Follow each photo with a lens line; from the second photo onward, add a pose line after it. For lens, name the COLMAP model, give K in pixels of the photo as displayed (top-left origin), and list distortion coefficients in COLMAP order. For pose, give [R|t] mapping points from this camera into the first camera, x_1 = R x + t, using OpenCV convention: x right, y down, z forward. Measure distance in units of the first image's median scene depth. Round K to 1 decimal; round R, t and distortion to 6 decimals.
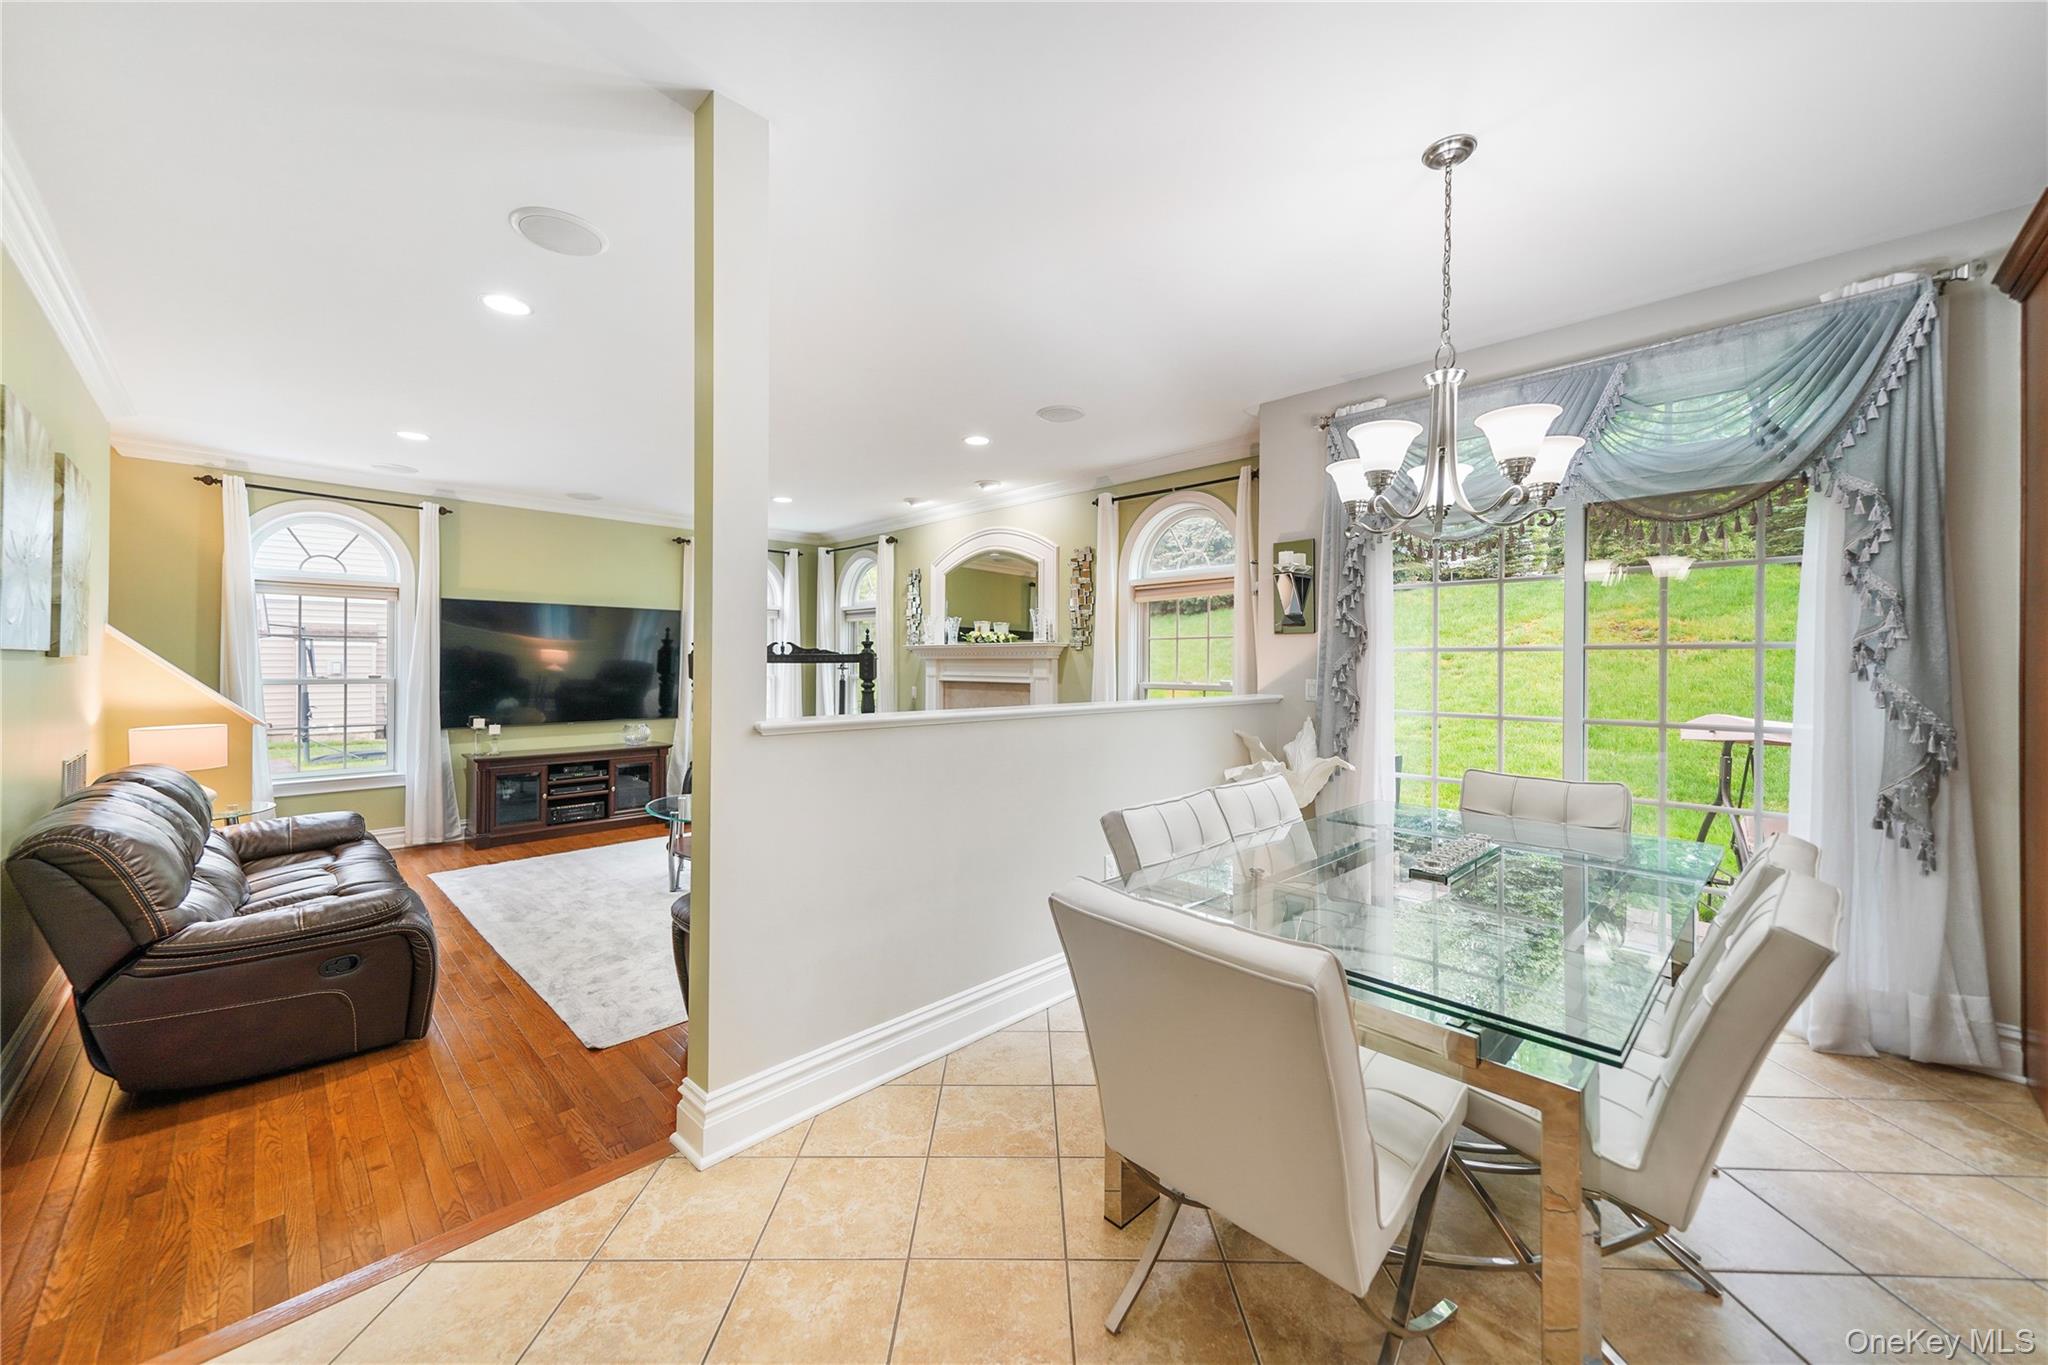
lens RADIAL K [[749.3, 0, 1024.0], [0, 749.3, 682.5], [0, 0, 1]] dist [0.000412, 0.000000]
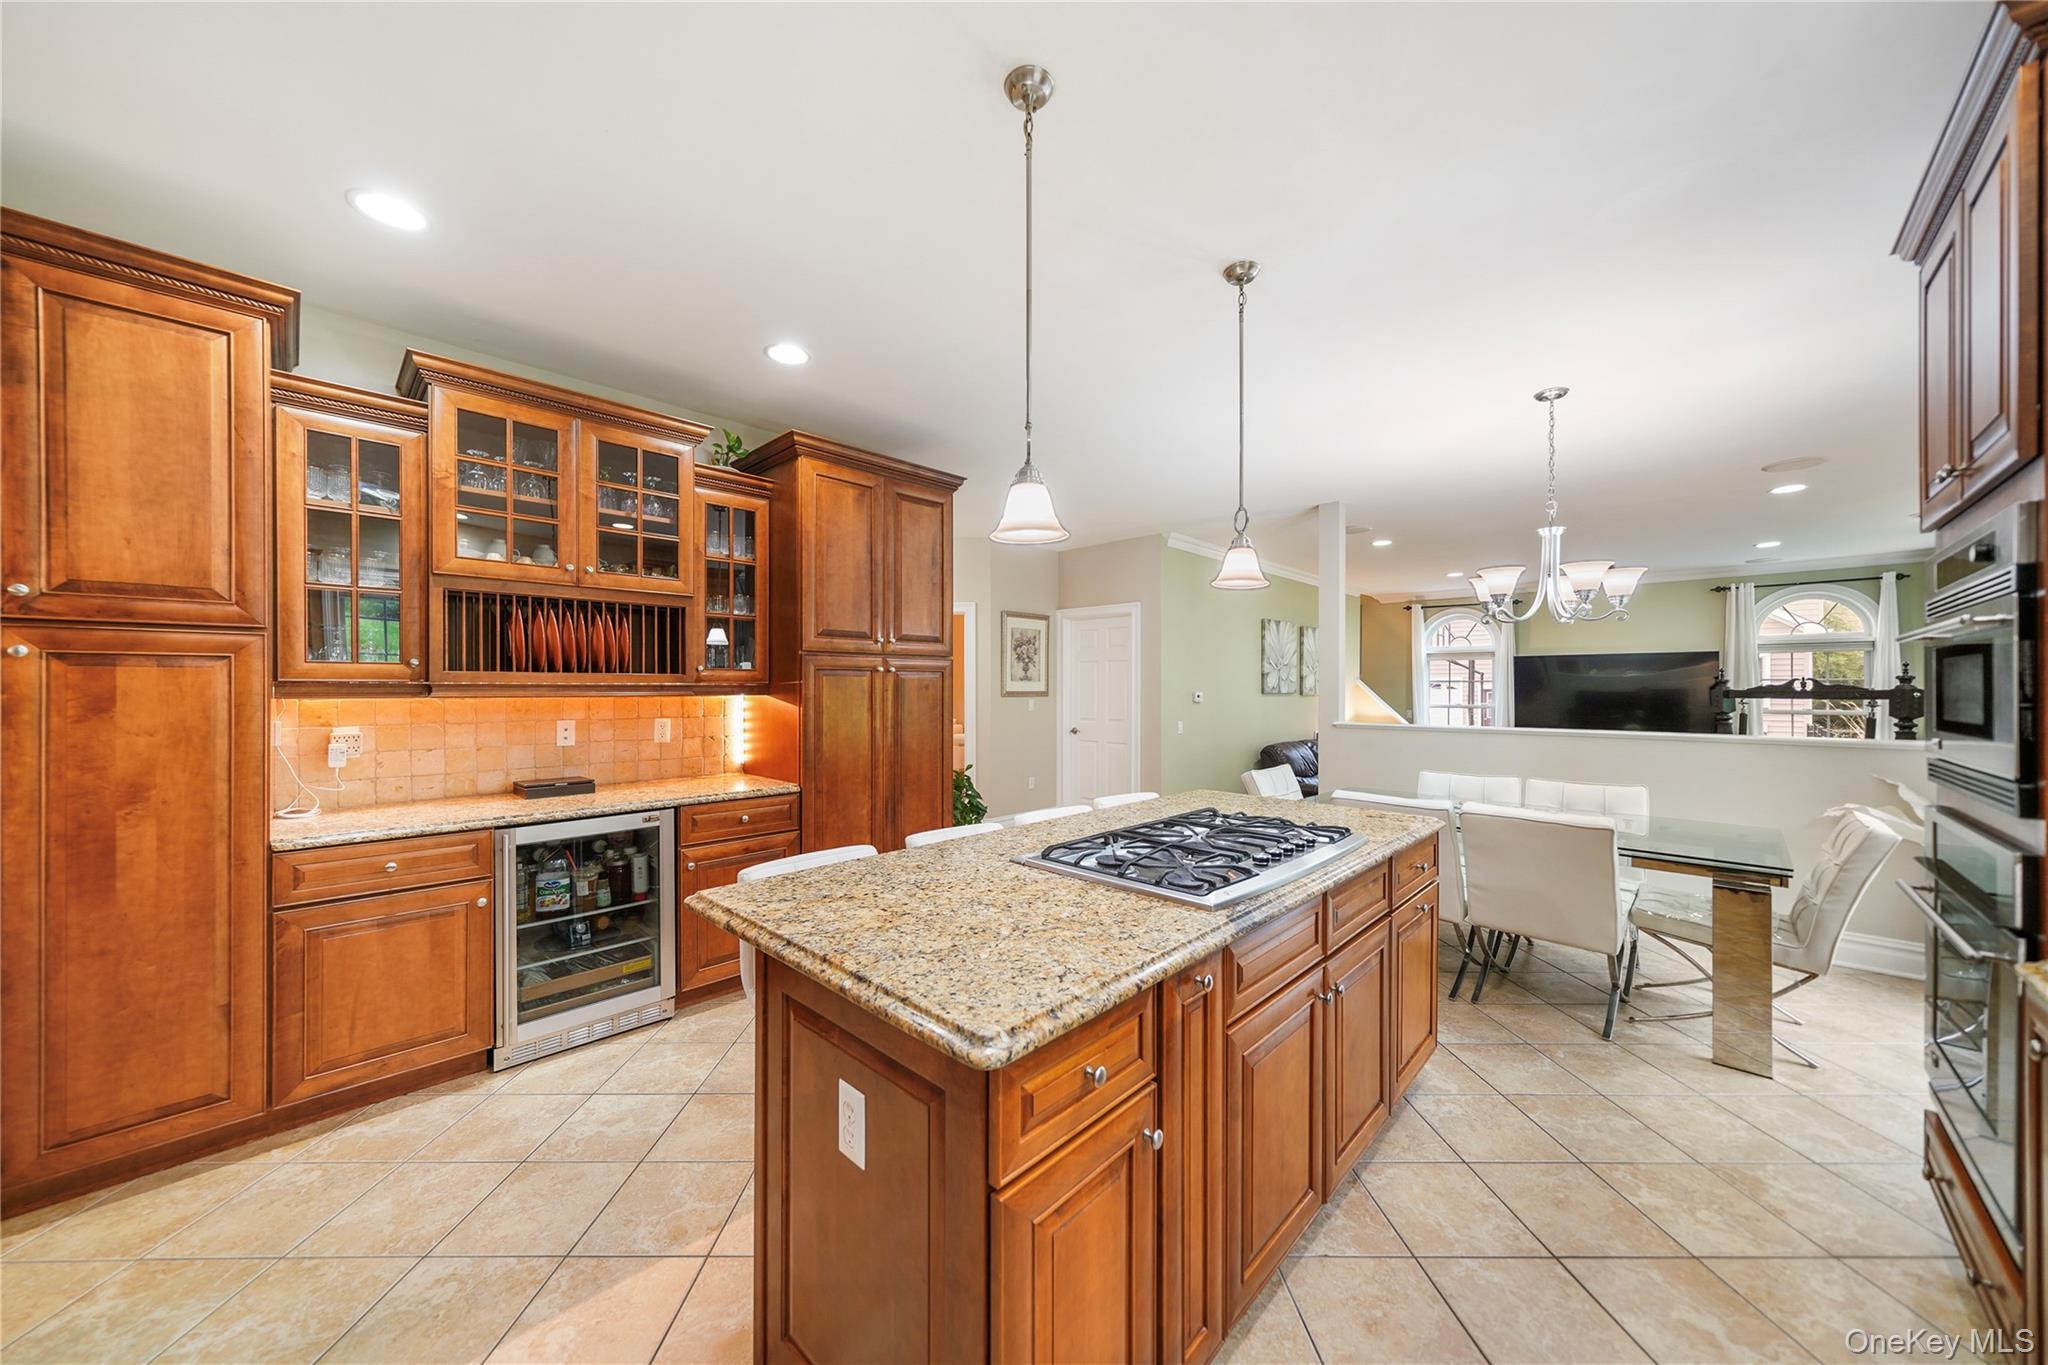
lens RADIAL K [[718.0, 0, 1024.0], [0, 718.0, 682.5], [0, 0, 1]] dist [0.000476, 0.000032]
pose [[0.011142, -0.013381, -0.999848, 0.750505], [-0.031647, 0.999405, -0.013727, -0.002141], [0.999437, 0.031796, 0.010712, -0.063185]]
